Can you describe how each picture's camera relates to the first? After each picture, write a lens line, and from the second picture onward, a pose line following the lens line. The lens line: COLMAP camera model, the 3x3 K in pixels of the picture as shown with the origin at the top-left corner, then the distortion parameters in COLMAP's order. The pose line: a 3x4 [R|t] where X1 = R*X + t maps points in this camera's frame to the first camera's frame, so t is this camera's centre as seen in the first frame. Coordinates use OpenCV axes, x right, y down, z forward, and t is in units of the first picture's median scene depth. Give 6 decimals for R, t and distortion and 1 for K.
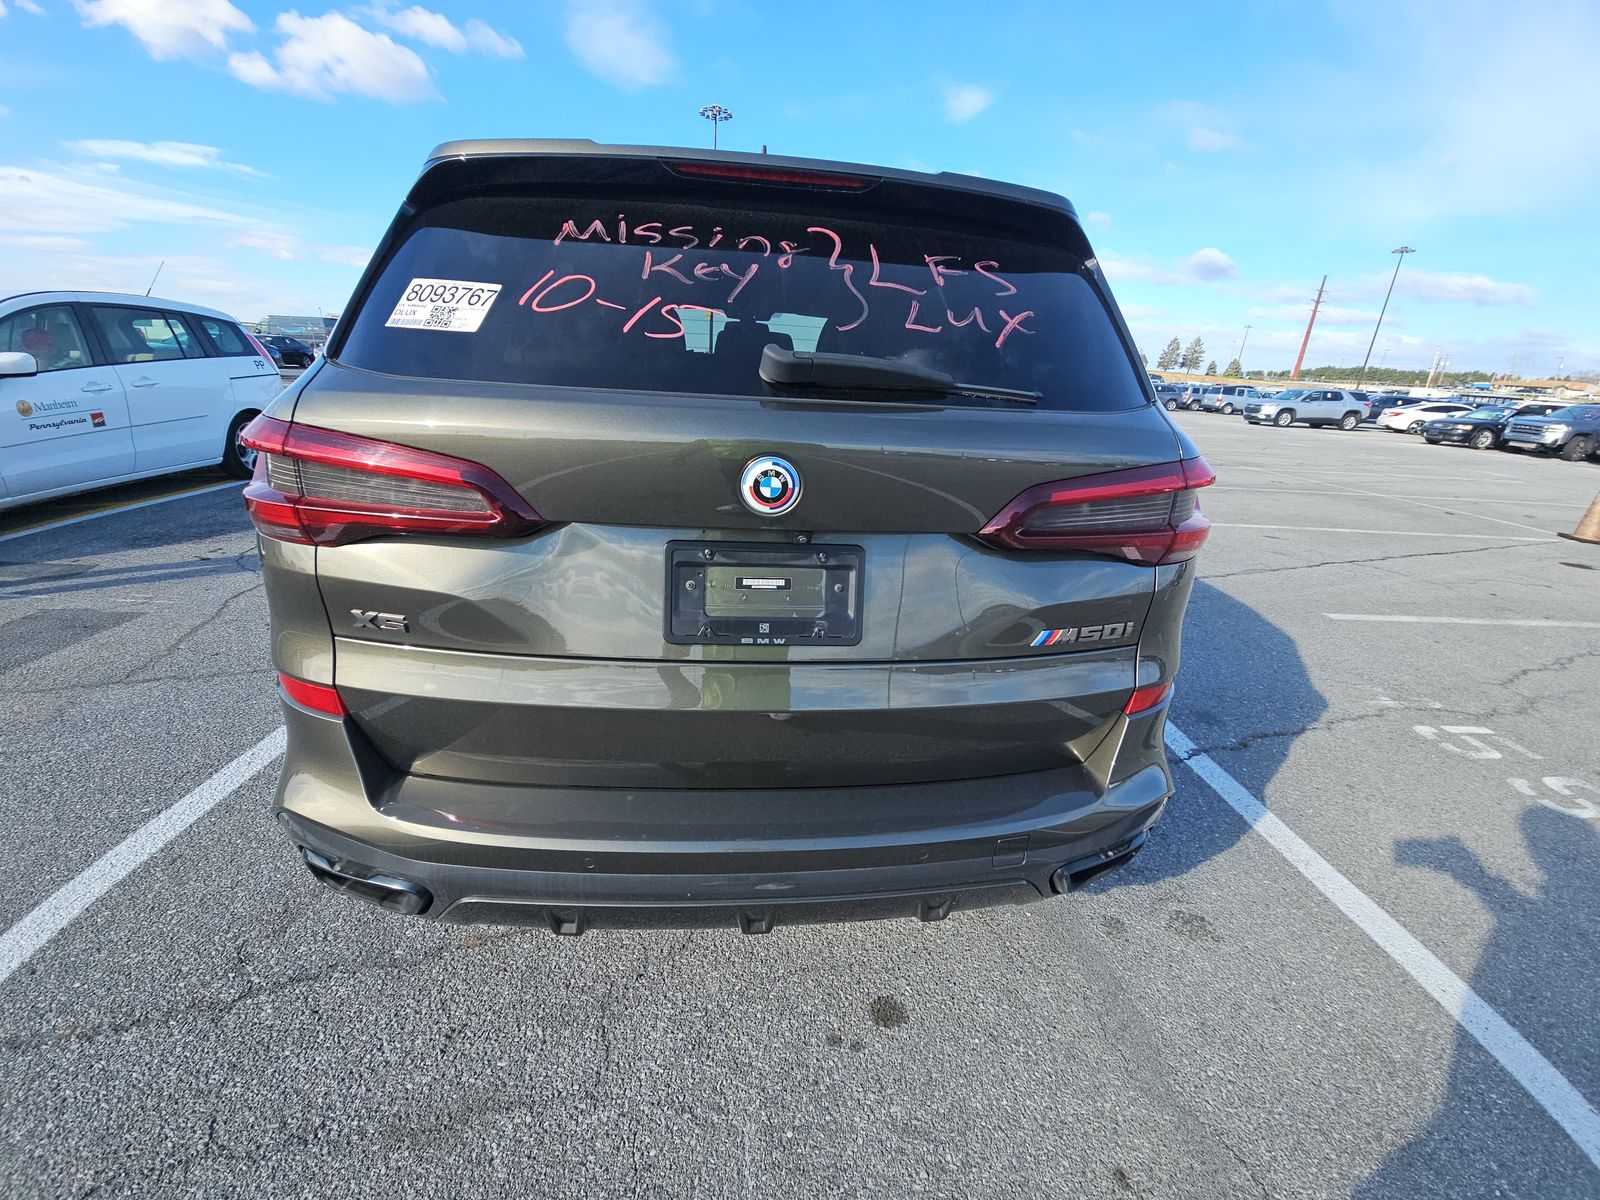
lens RADIAL K [[646.1, 0, 801.9], [0, 646.1, 603.7], [0, 0, 1]] dist [0.007327, -0.007334]
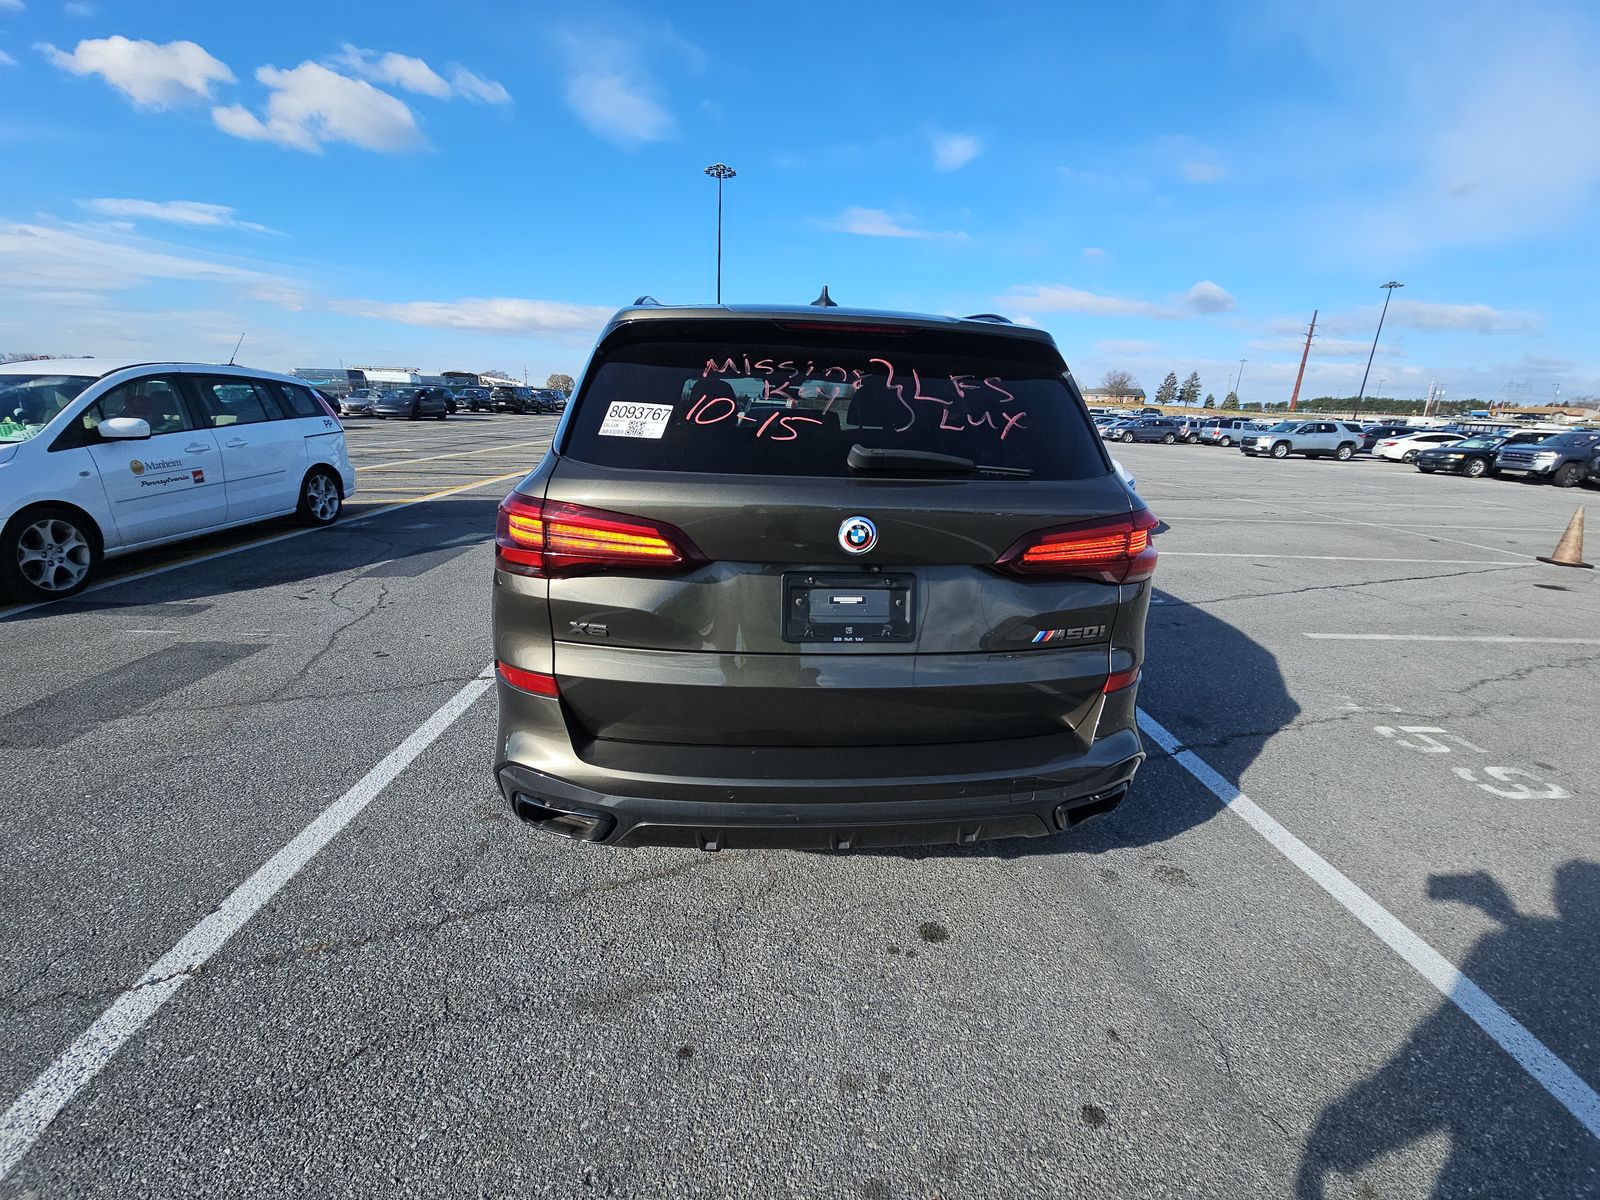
lens RADIAL K [[644.7, 0, 800.0], [0, 644.7, 600.0], [0, 0, 1]] dist [-0.000768, -0.000141]
pose [[0.999803, -0.014370, -0.013691, -0.102181], [0.013520, 0.998089, -0.060292, 0.038289], [0.014531, 0.060095, 0.998087, -0.320586]]
